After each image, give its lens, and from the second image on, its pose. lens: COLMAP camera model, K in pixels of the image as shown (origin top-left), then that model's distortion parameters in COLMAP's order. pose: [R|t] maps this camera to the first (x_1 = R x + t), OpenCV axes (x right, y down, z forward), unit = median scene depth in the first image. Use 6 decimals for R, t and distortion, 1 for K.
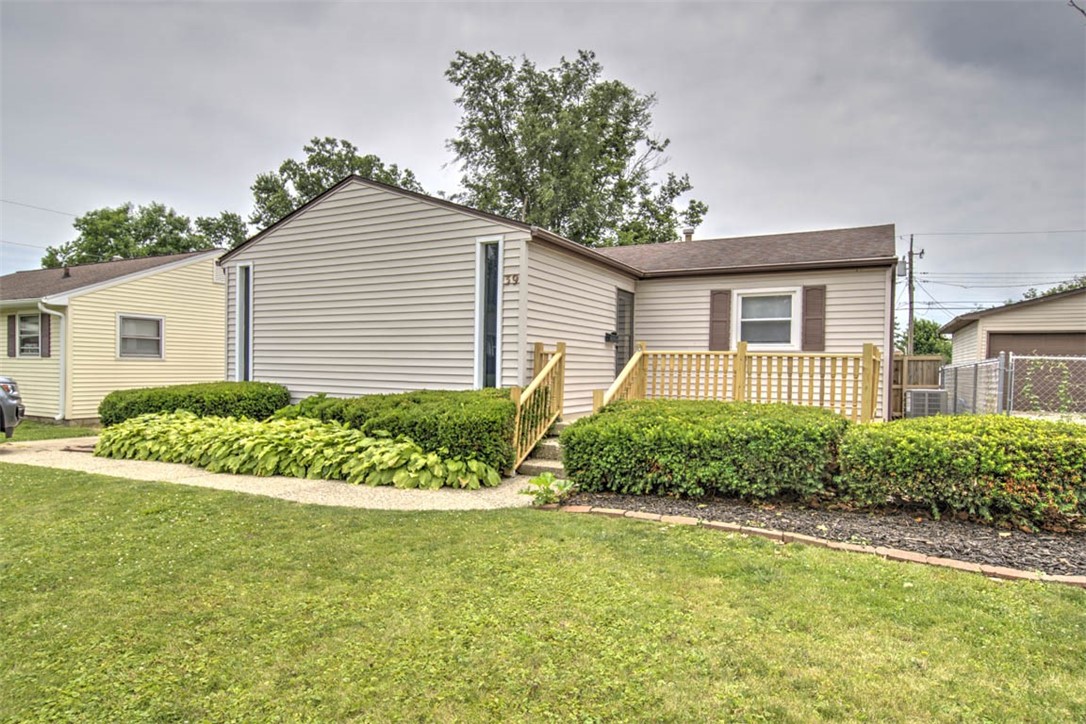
lens RADIAL K [[674.8, 0, 504.1], [0, 674.8, 360.5], [0, 0, 1]] dist [-0.002687, -0.000465]
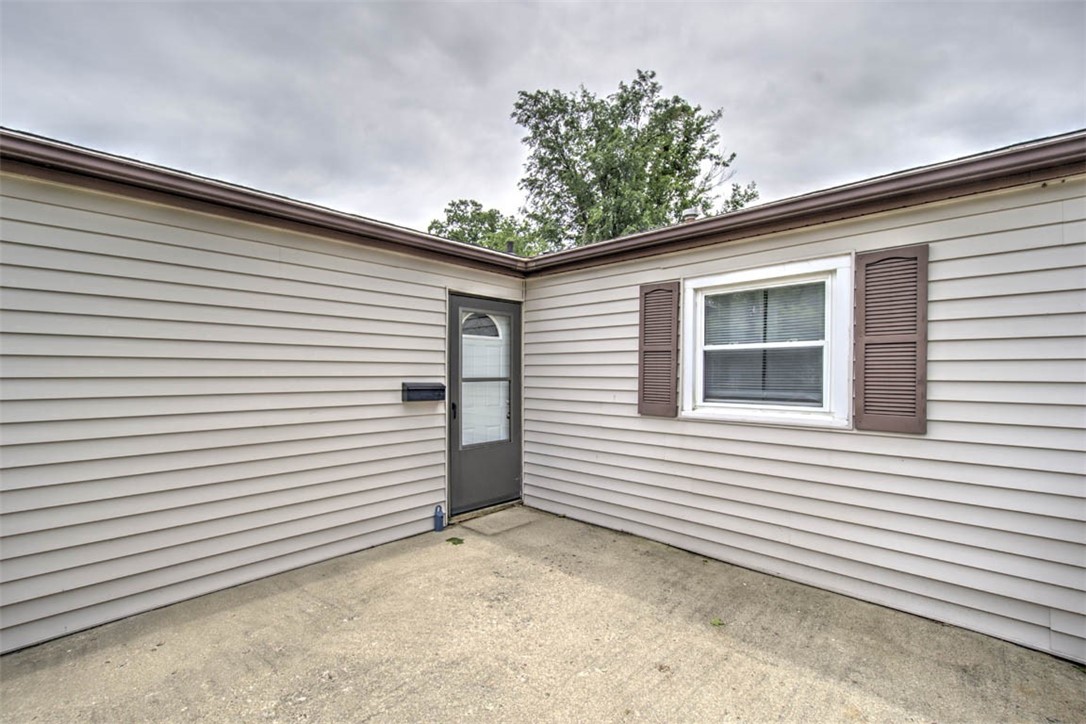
lens RADIAL K [[470.1, 0, 539.7], [0, 470.1, 376.5], [0, 0, 1]] dist [0.002838, -0.000183]
pose [[0.972607, -0.014544, -0.232000, 0.127027], [0.019133, 0.999663, 0.017545, -0.019400], [0.231666, -0.021503, 0.972558, 0.269477]]
